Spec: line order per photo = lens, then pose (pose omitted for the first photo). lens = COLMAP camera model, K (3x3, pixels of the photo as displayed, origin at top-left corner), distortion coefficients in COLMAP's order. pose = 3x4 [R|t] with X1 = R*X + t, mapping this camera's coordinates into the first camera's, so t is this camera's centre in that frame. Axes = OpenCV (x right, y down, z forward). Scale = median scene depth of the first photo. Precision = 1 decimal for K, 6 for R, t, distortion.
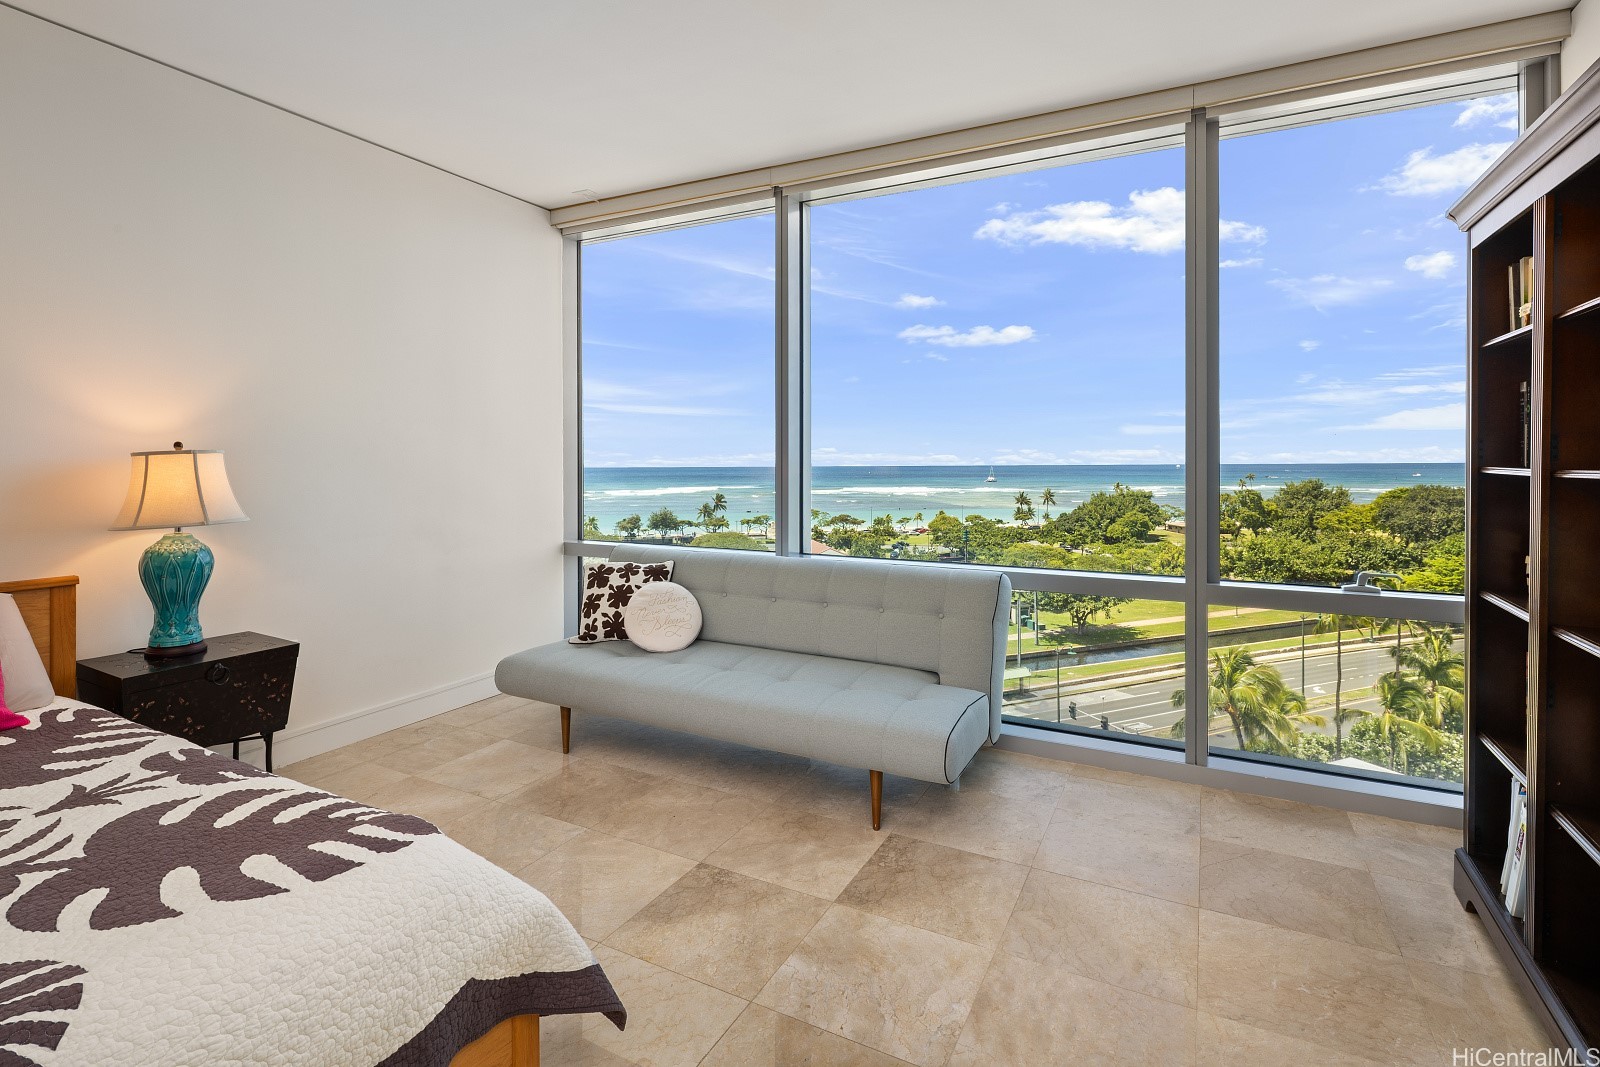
lens RADIAL K [[789.4, 0, 795.9], [0, 789.4, 451.3], [0, 0, 1]] dist [-0.000837, 0.000022]
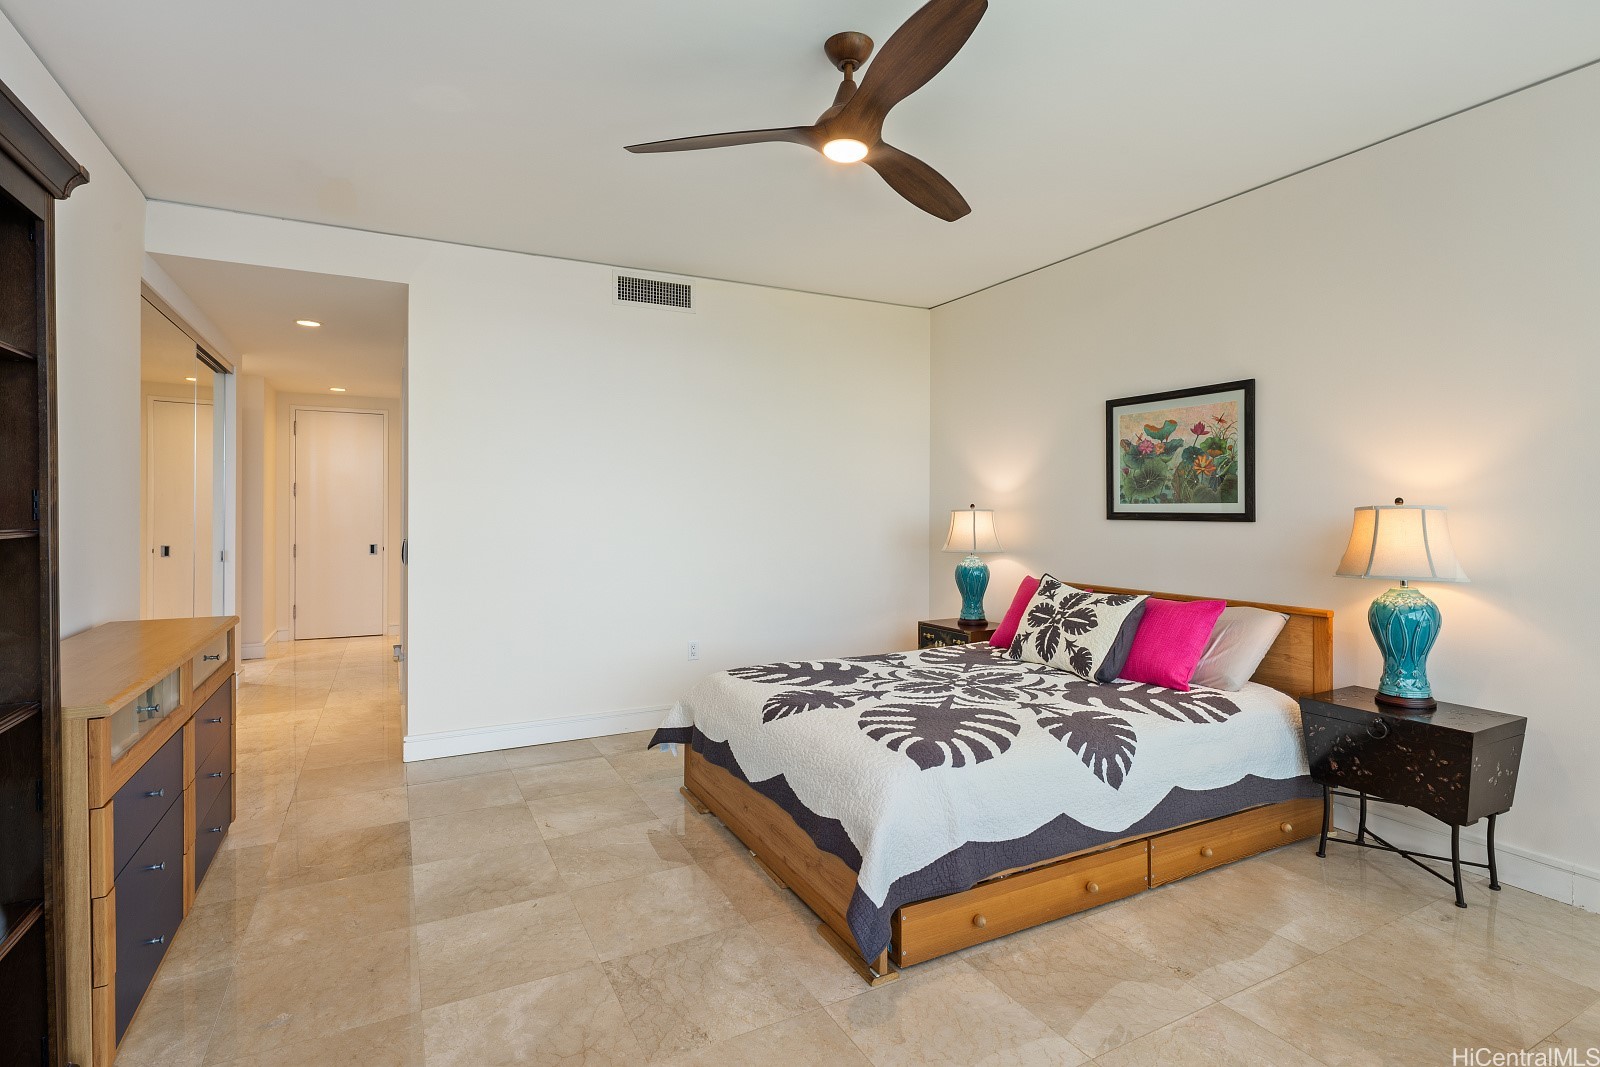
lens RADIAL K [[776.8, 0, 779.0], [0, 776.8, 509.4], [0, 0, 1]] dist [-0.000831, -0.000153]
pose [[-0.585728, -0.006191, -0.810484, 0.374668], [0.005190, 0.999922, -0.011390, 0.007572], [0.810491, -0.010878, -0.585650, 0.689834]]
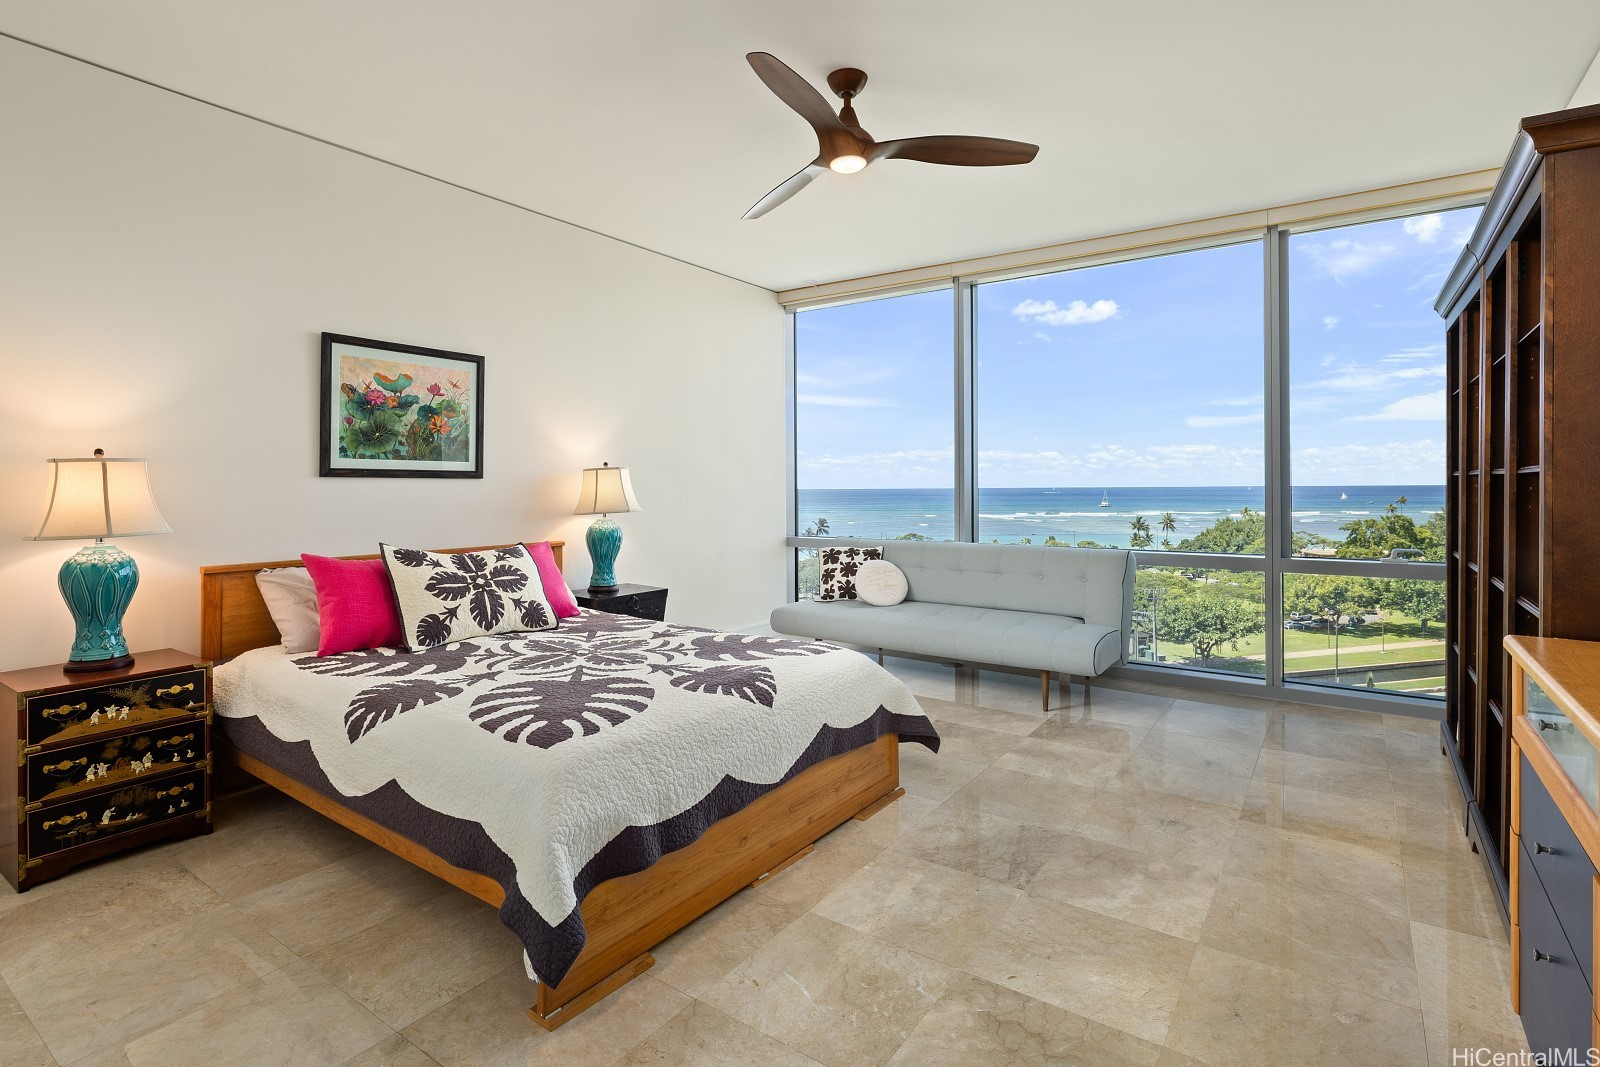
lens RADIAL K [[793.2, 0, 791.2], [0, 793.2, 477.2], [0, 0, 1]] dist [-0.001585, -0.000478]
pose [[0.990996, -0.004521, -0.133816, -0.131153], [0.004720, 0.999988, 0.001170, 0.013899], [0.133809, -0.001791, 0.991006, -0.433351]]
